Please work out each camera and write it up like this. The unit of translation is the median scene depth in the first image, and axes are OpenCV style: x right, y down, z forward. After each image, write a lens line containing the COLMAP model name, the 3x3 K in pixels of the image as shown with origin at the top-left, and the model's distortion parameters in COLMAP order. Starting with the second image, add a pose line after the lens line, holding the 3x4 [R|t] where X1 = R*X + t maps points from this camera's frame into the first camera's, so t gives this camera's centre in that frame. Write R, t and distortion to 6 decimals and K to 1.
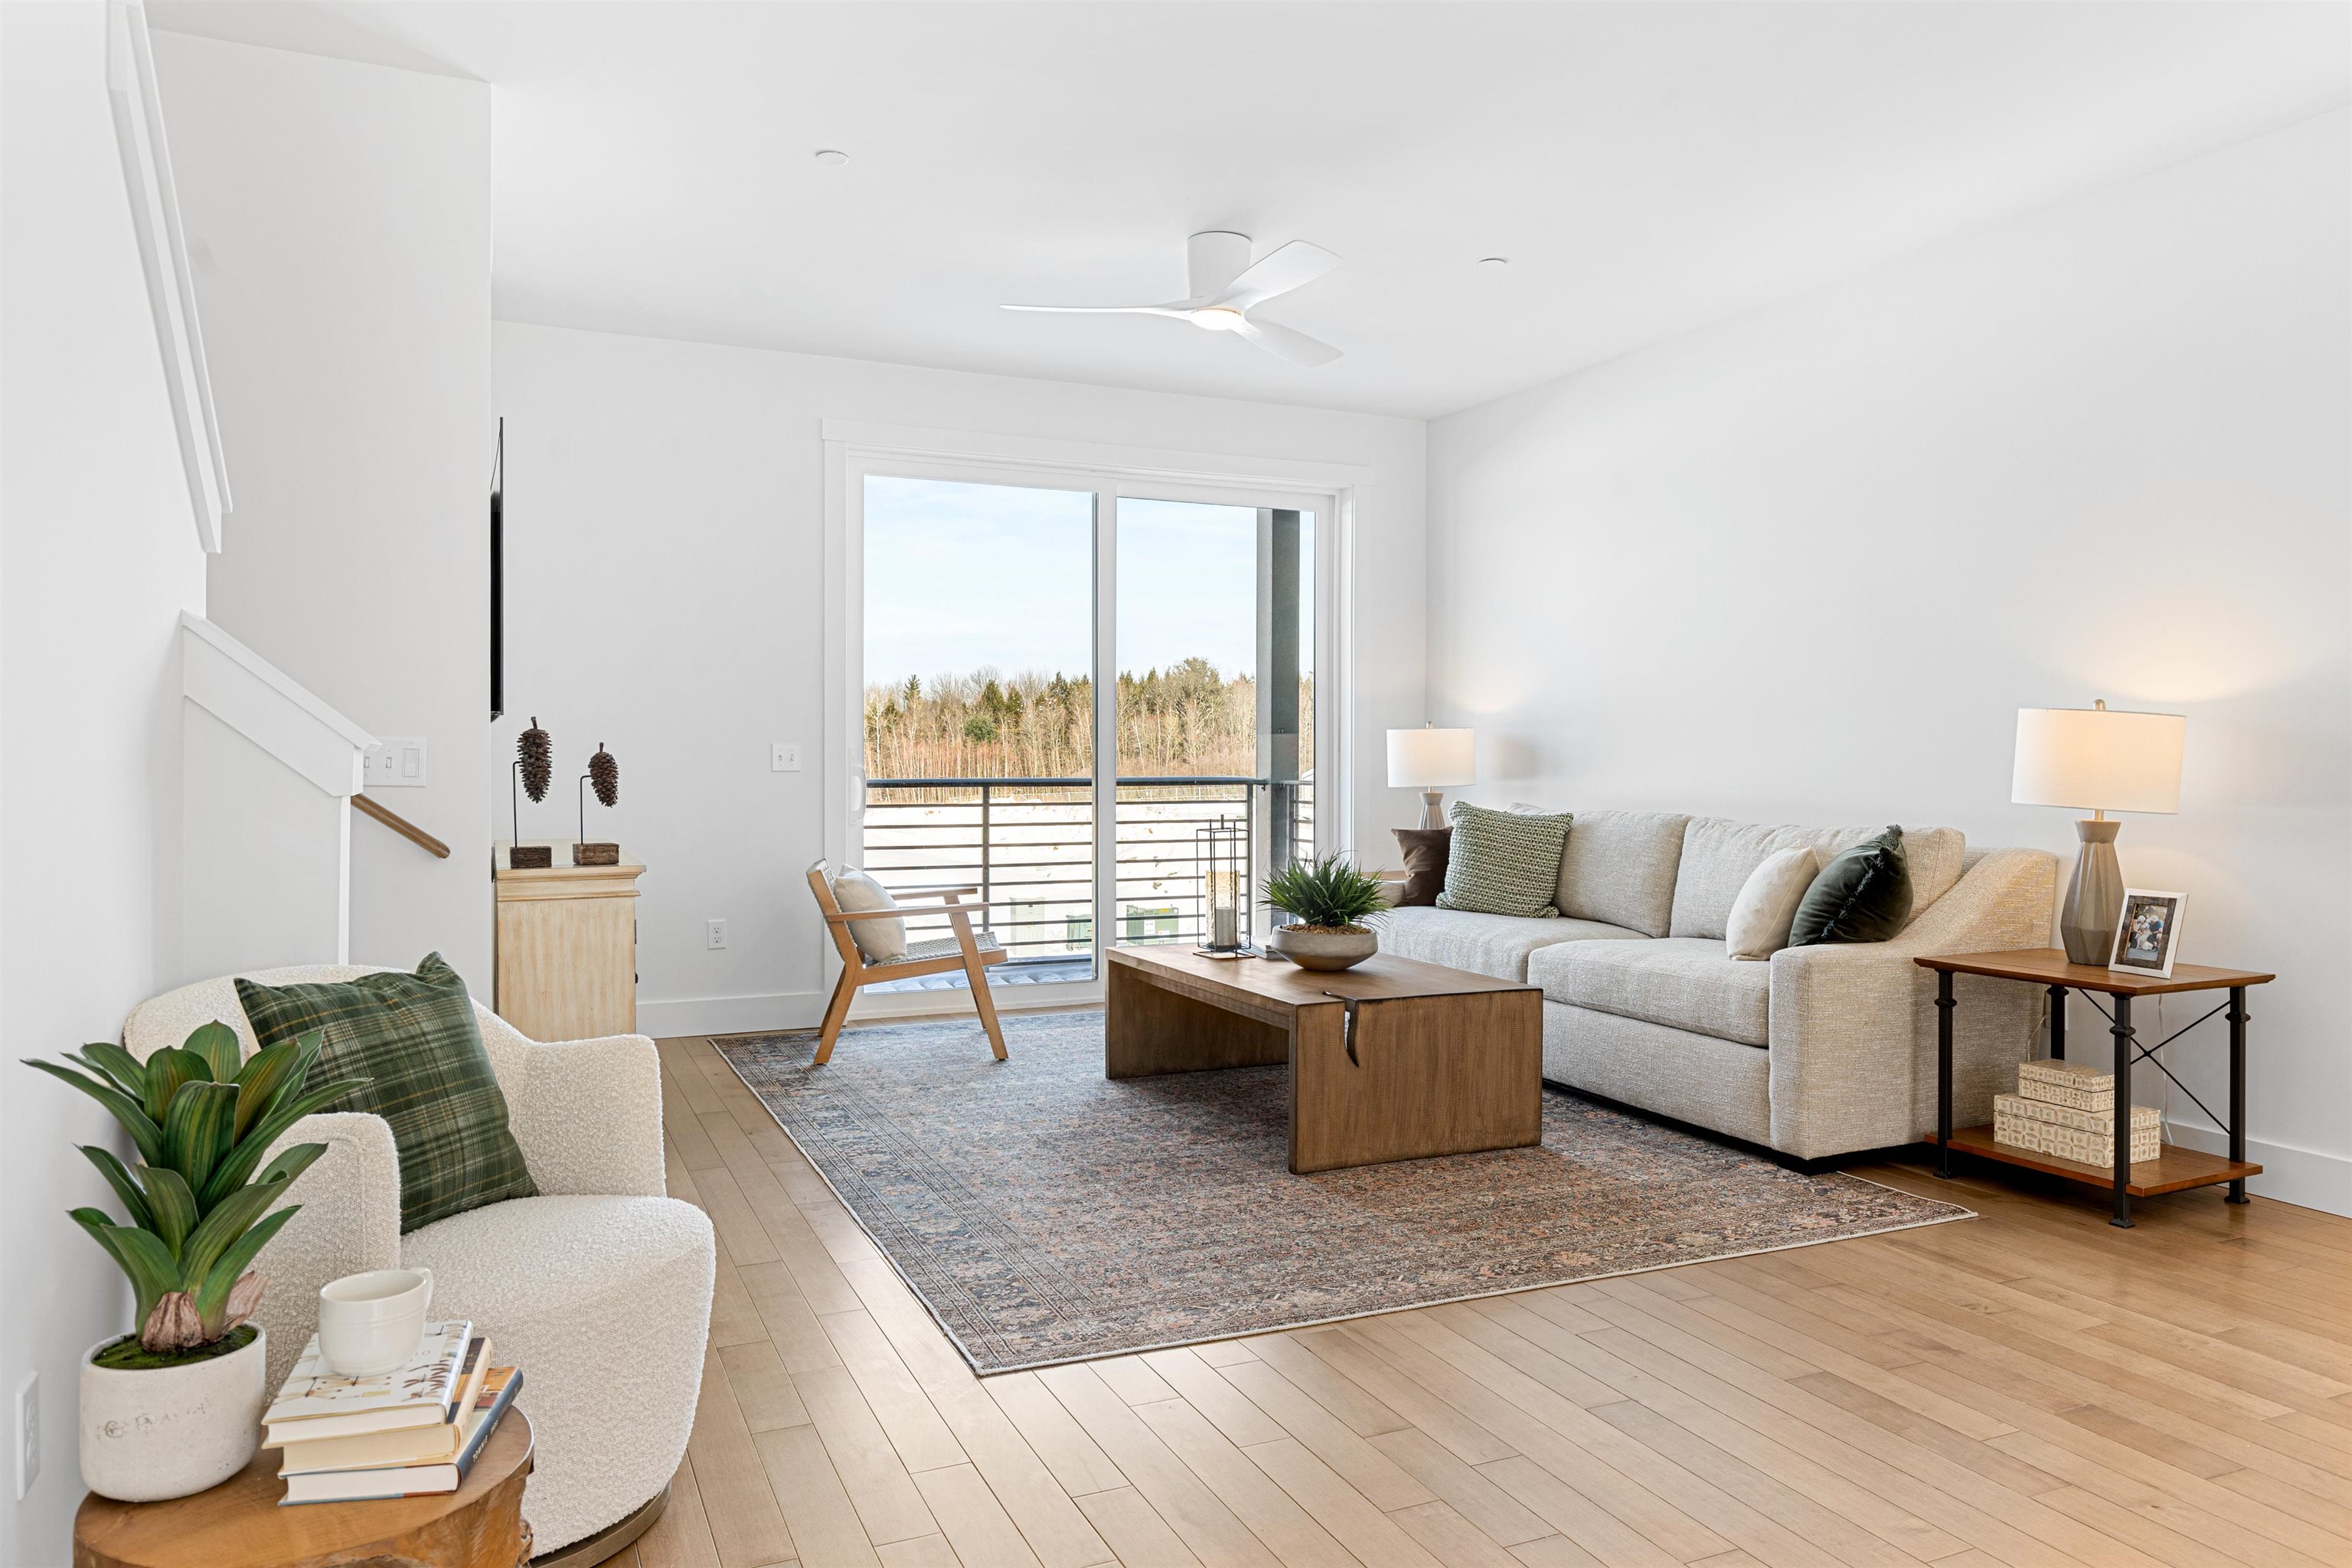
lens RADIAL K [[1569.6, 0, 1173.9], [0, 1569.6, 770.1], [0, 0, 1]] dist [-0.000199, -0.000429]
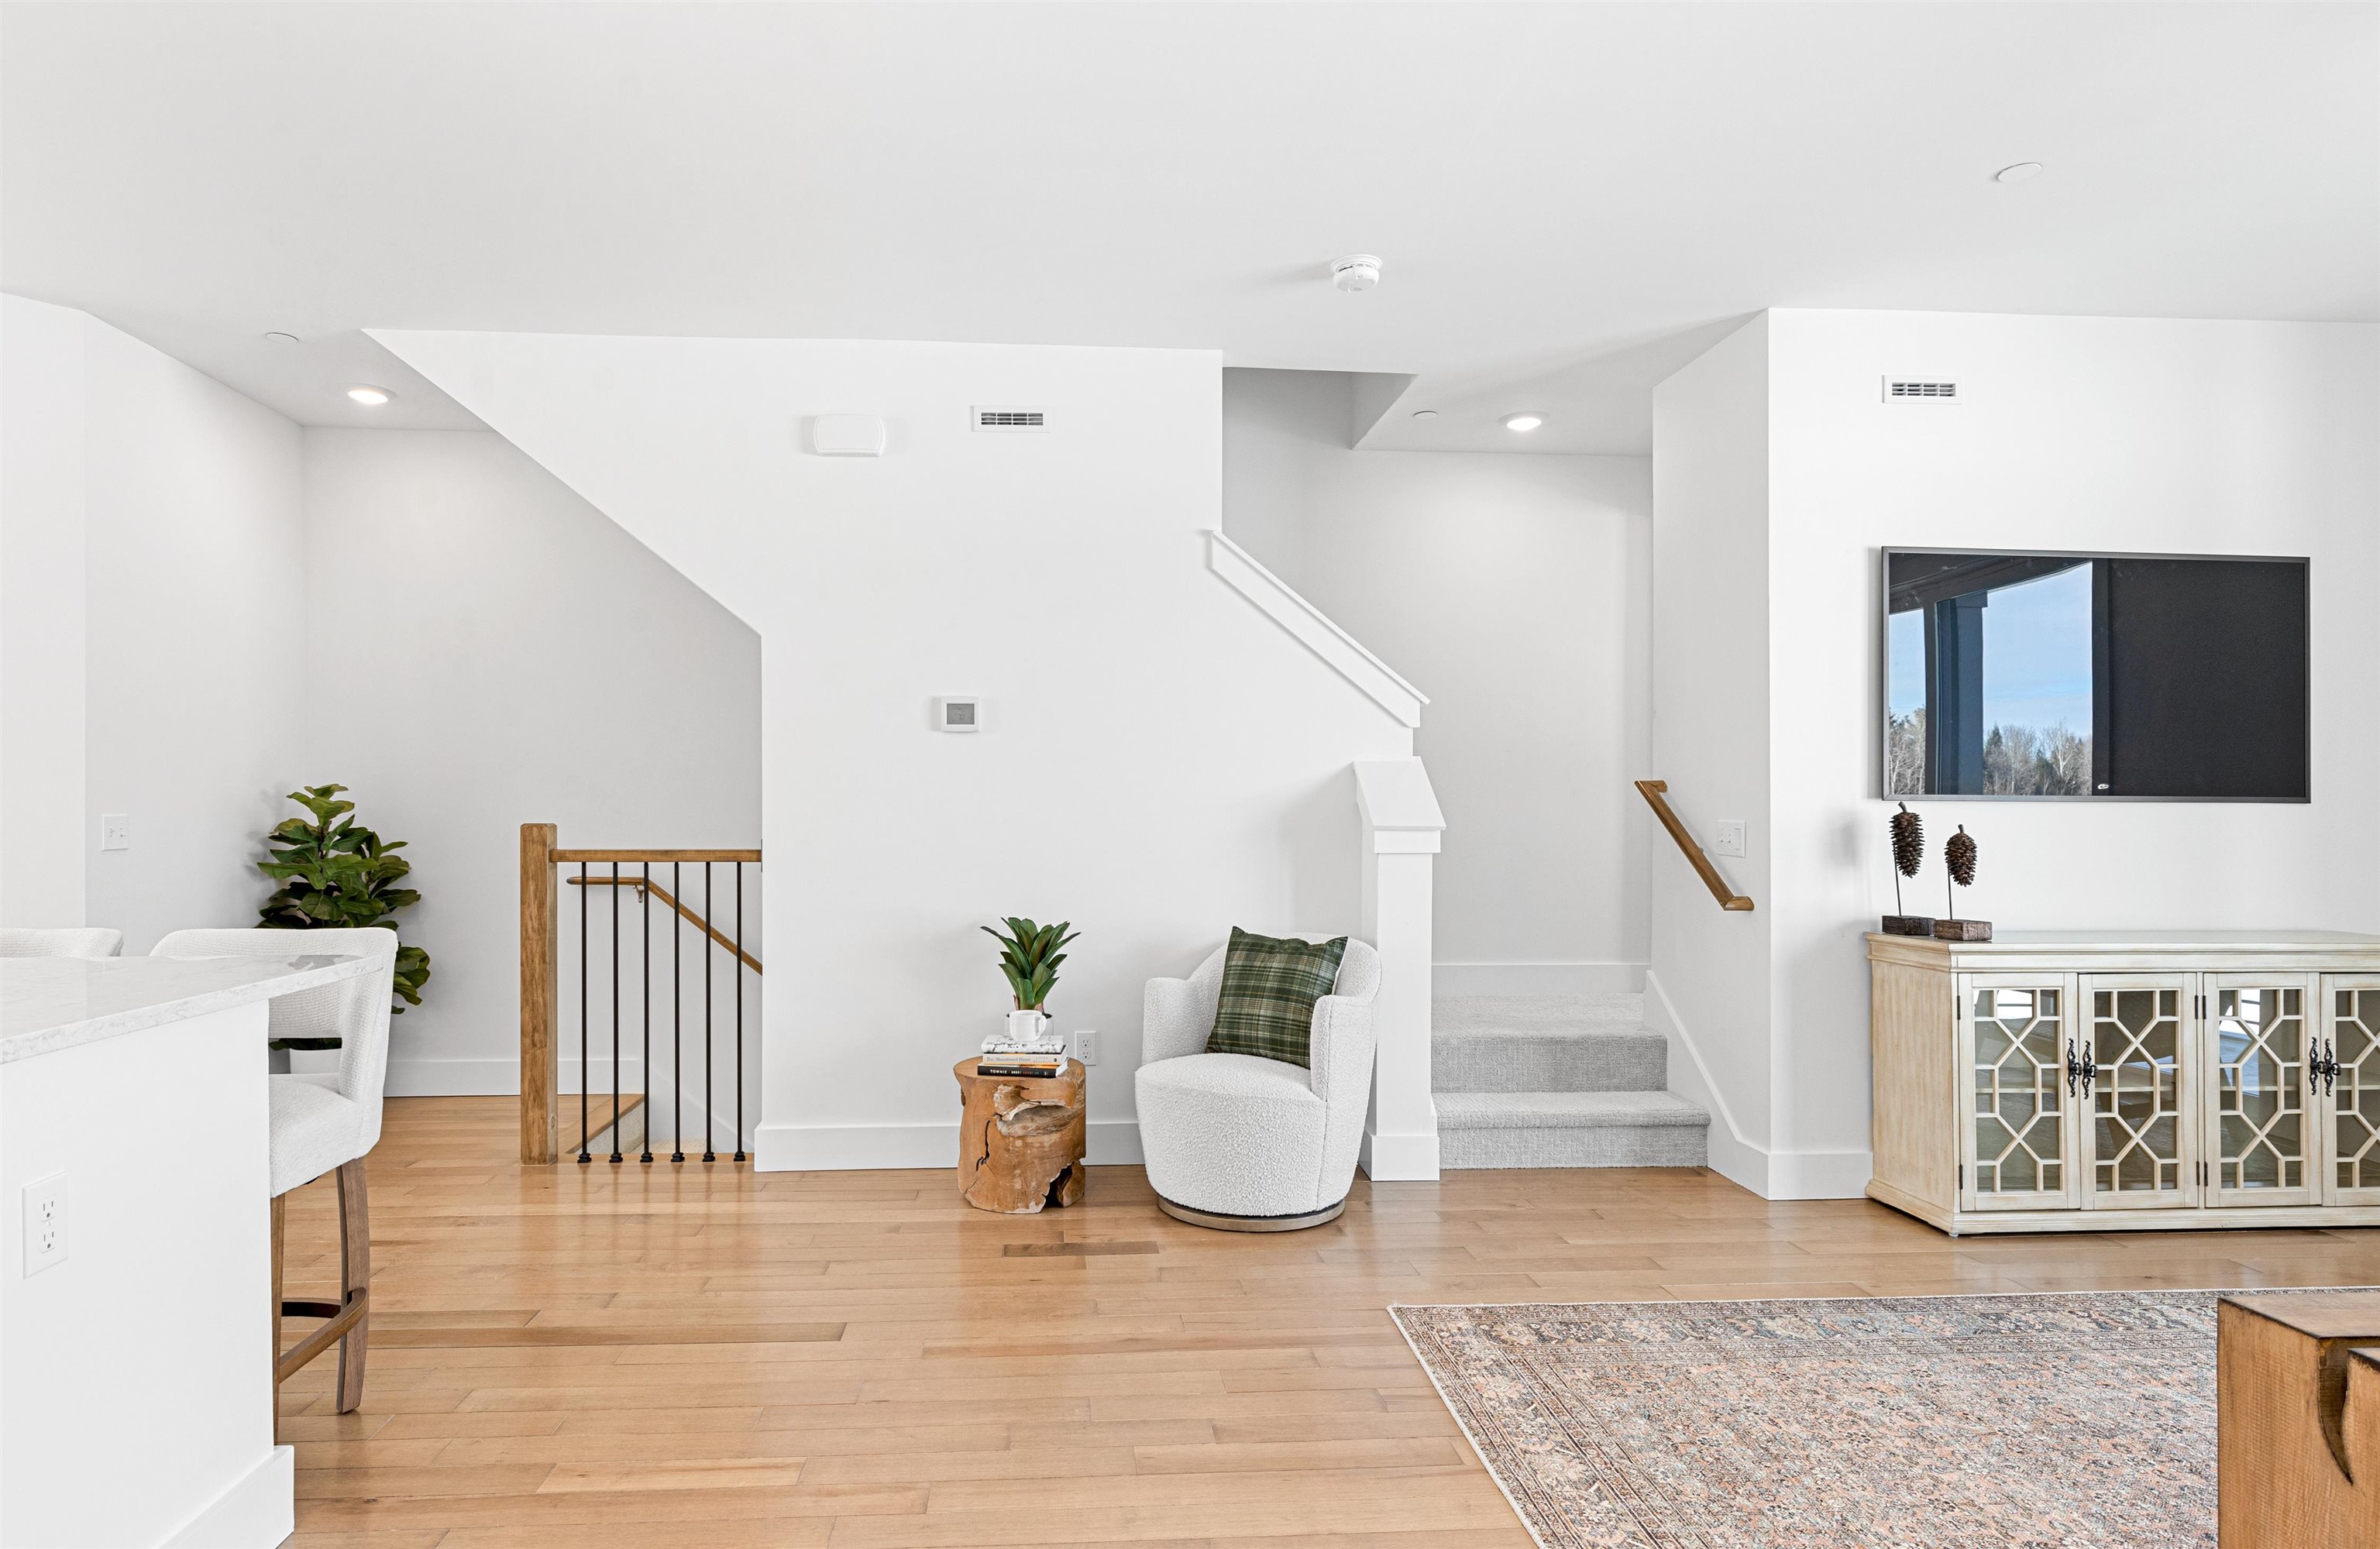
lens RADIAL K [[1258.0, 0, 1117.1], [0, 1258.0, 806.3], [0, 0, 1]] dist [0.004065, -0.002715]
pose [[-0.349723, -0.005816, -0.936835, 0.655888], [-0.013753, 0.999905, -0.001074, -0.022401], [0.936752, 0.012509, -0.349769, 0.795935]]
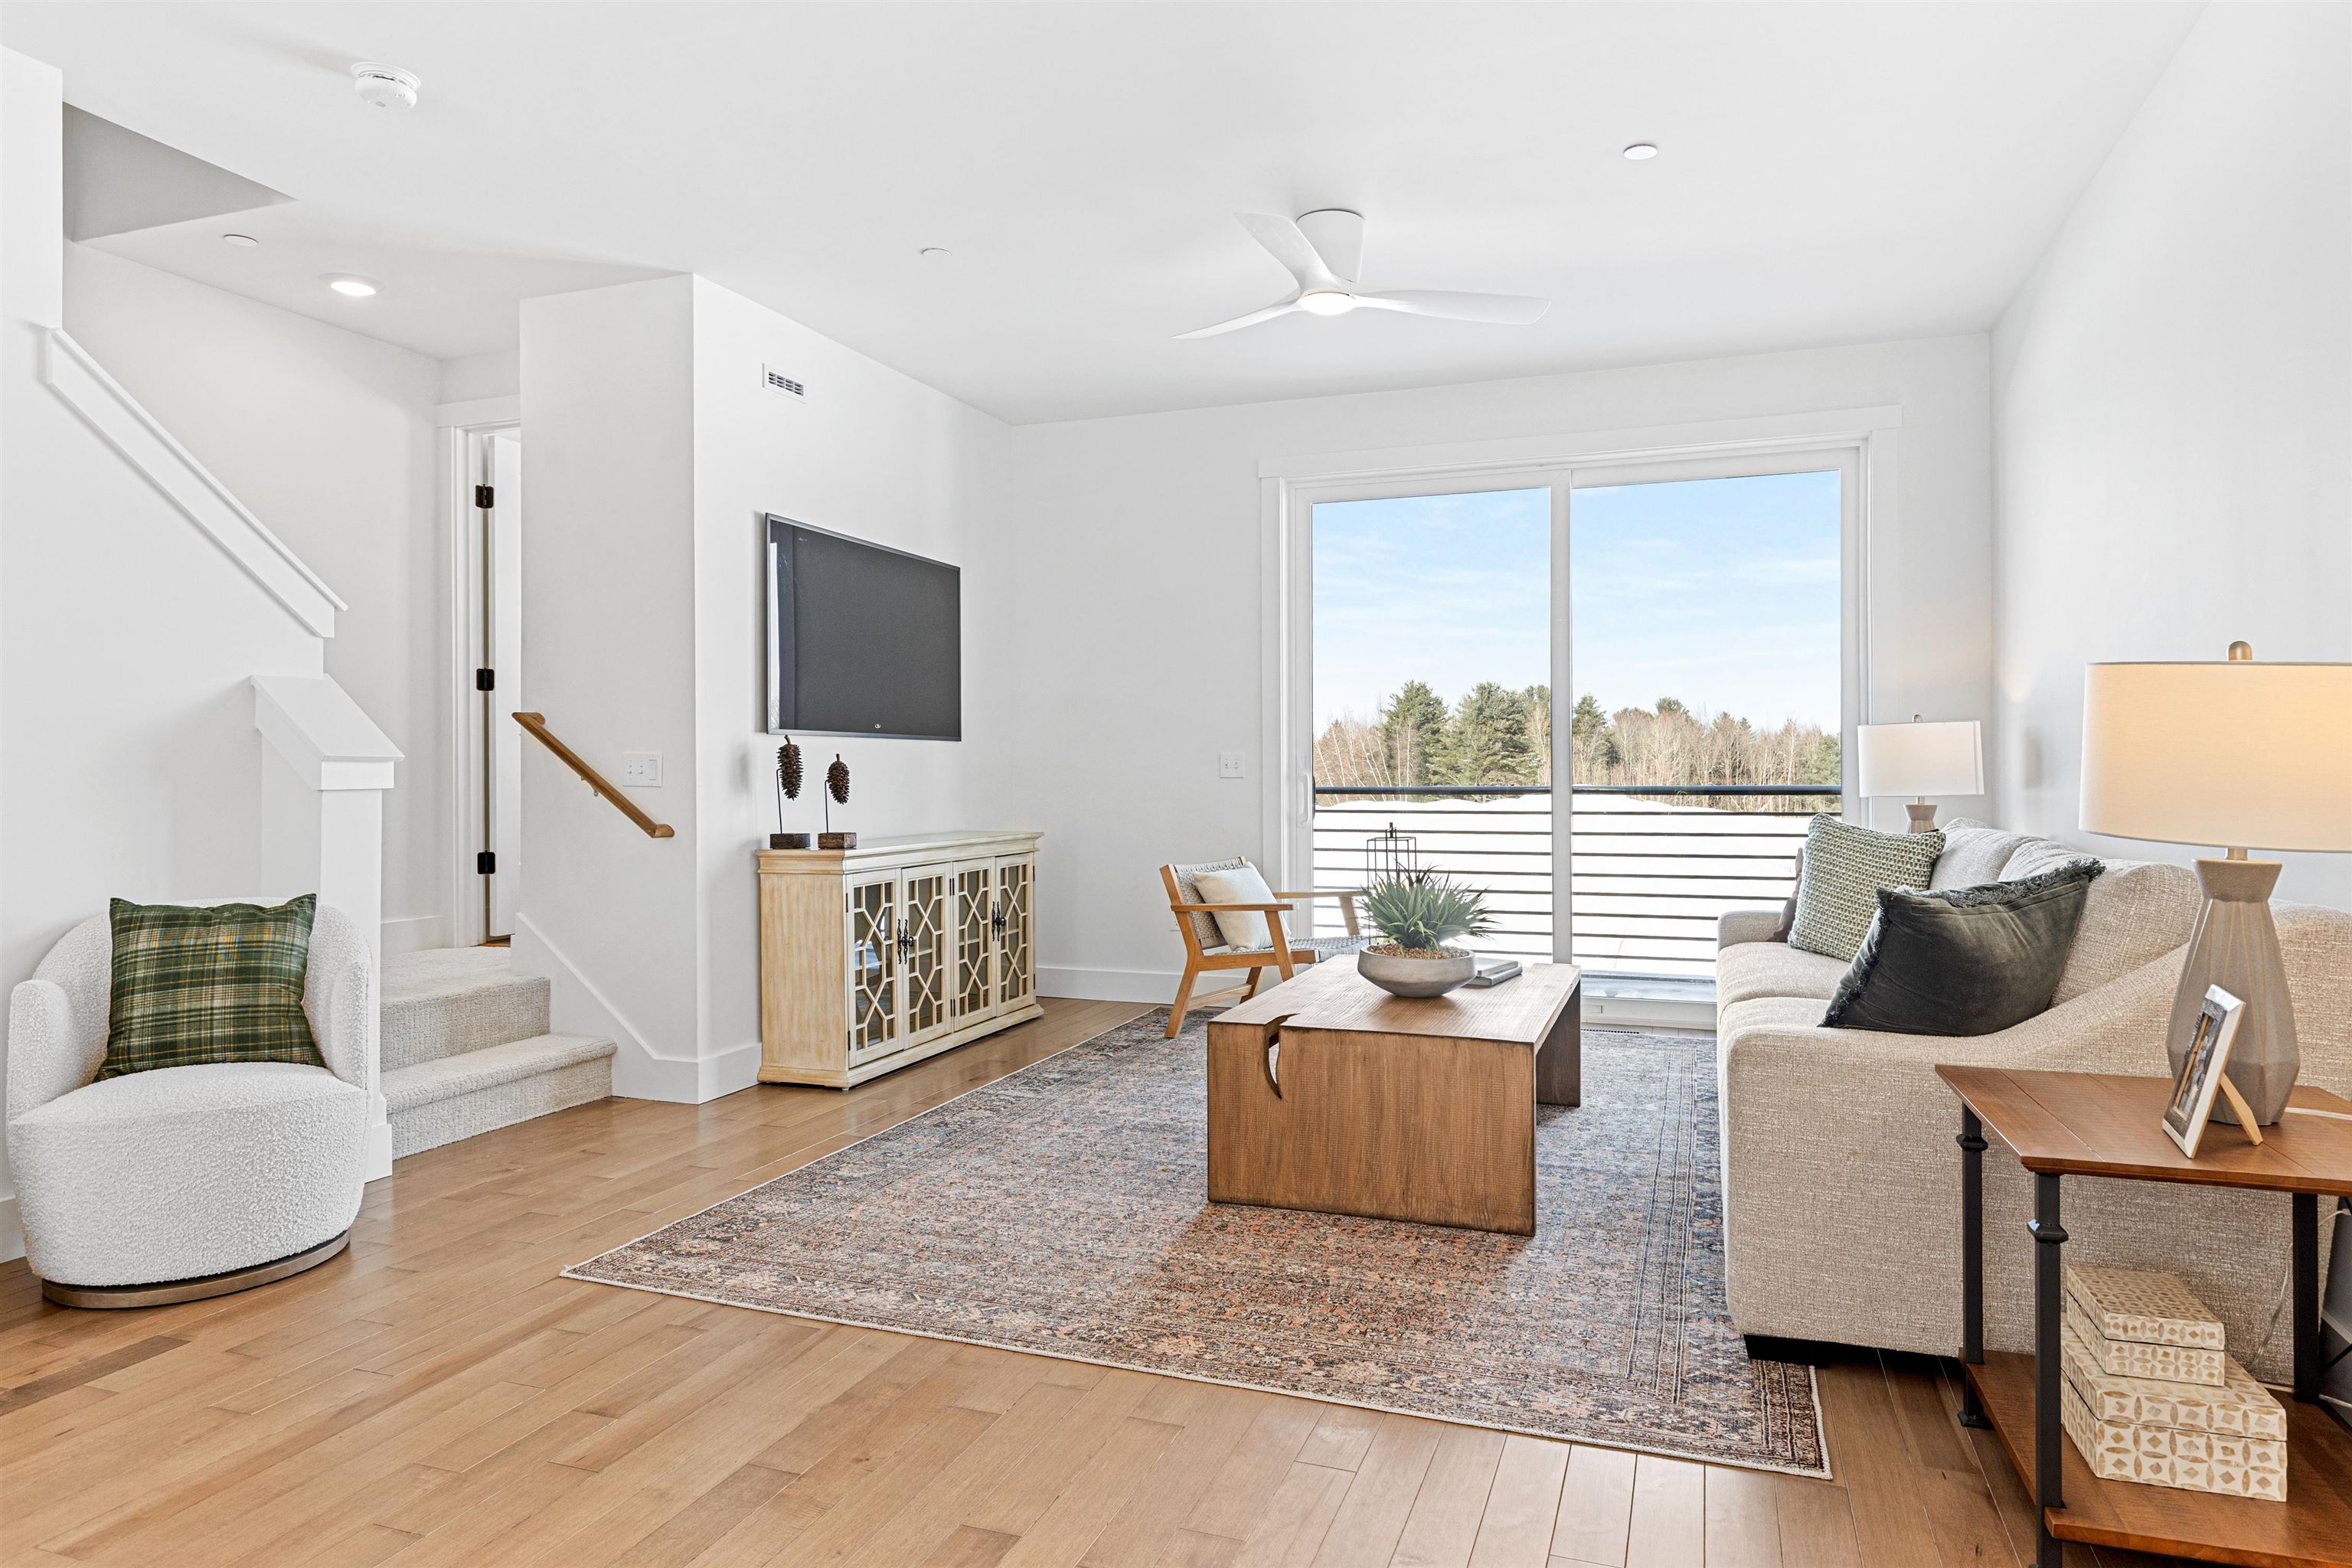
lens RADIAL K [[1418.4, 0, 1180.9], [0, 1418.4, 759.4], [0, 0, 1]] dist [0.007240, 0.002277]
pose [[0.714566, -0.010026, -0.699496, 0.678465], [-0.000930, 0.999883, -0.015281, 0.004392], [0.699568, 0.011570, 0.714473, 0.380083]]
